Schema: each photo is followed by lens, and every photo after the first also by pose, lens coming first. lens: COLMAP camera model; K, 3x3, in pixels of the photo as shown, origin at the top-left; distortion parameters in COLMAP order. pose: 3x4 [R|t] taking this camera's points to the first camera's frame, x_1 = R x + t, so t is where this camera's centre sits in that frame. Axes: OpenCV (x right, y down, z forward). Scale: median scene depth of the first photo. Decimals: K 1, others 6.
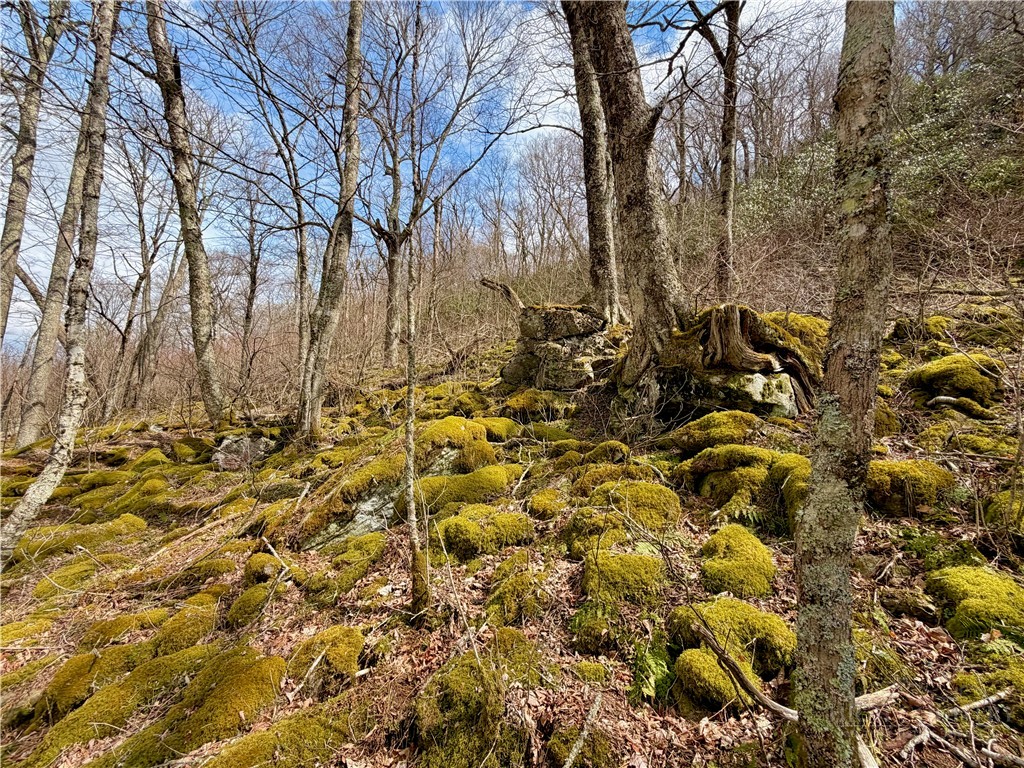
lens RADIAL K [[403.8, 0, 511.5], [0, 403.8, 381.3], [0, 0, 1]] dist [0.001109, -0.000193]
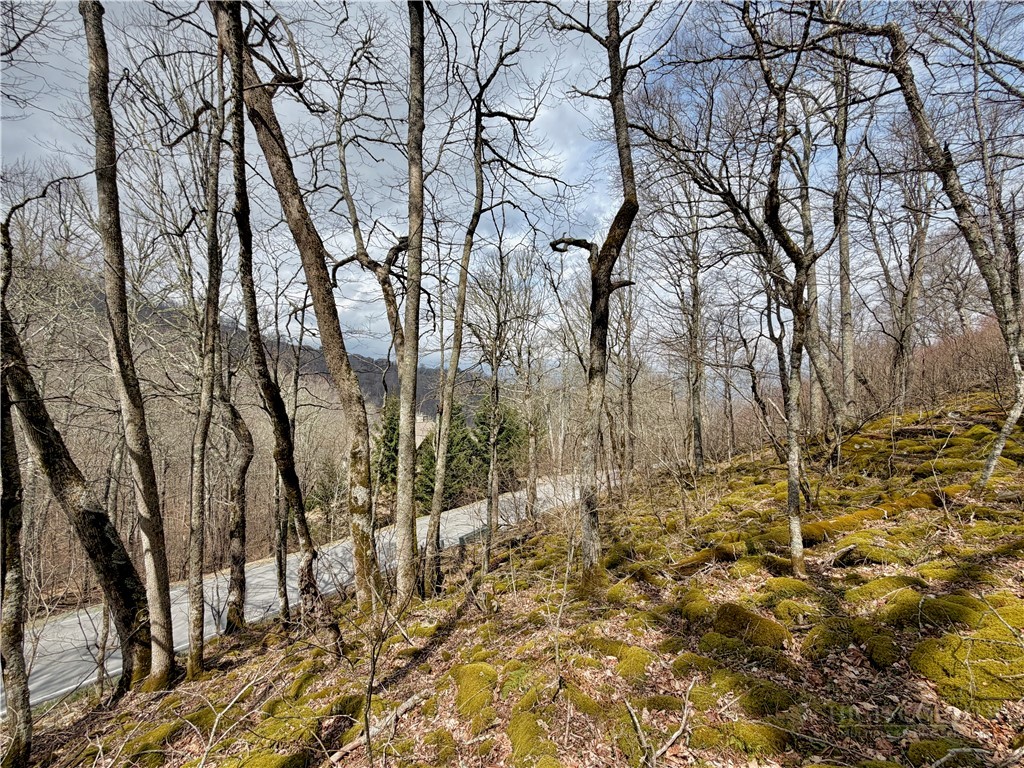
lens RADIAL K [[403.8, 0, 511.5], [0, 403.8, 381.3], [0, 0, 1]] dist [0.001109, -0.000193]
pose [[0.095755, -0.116968, -0.988509, 0.310589], [0.112231, 0.988008, -0.106037, -0.003553], [0.989058, -0.100788, 0.107734, -0.692797]]
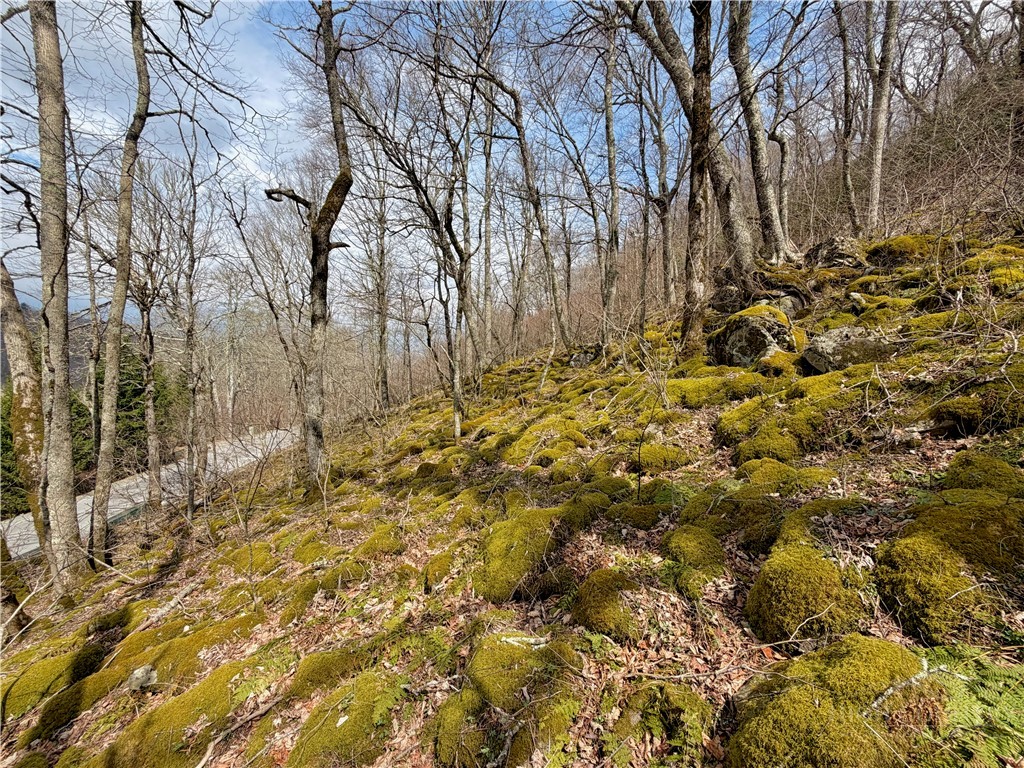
lens RADIAL K [[403.8, 0, 511.5], [0, 403.8, 381.3], [0, 0, 1]] dist [0.001109, -0.000193]
pose [[0.747162, -0.026292, -0.664122, 0.494124], [0.123061, 0.987413, 0.099358, 0.018561], [0.653150, -0.155964, 0.740993, -0.865349]]
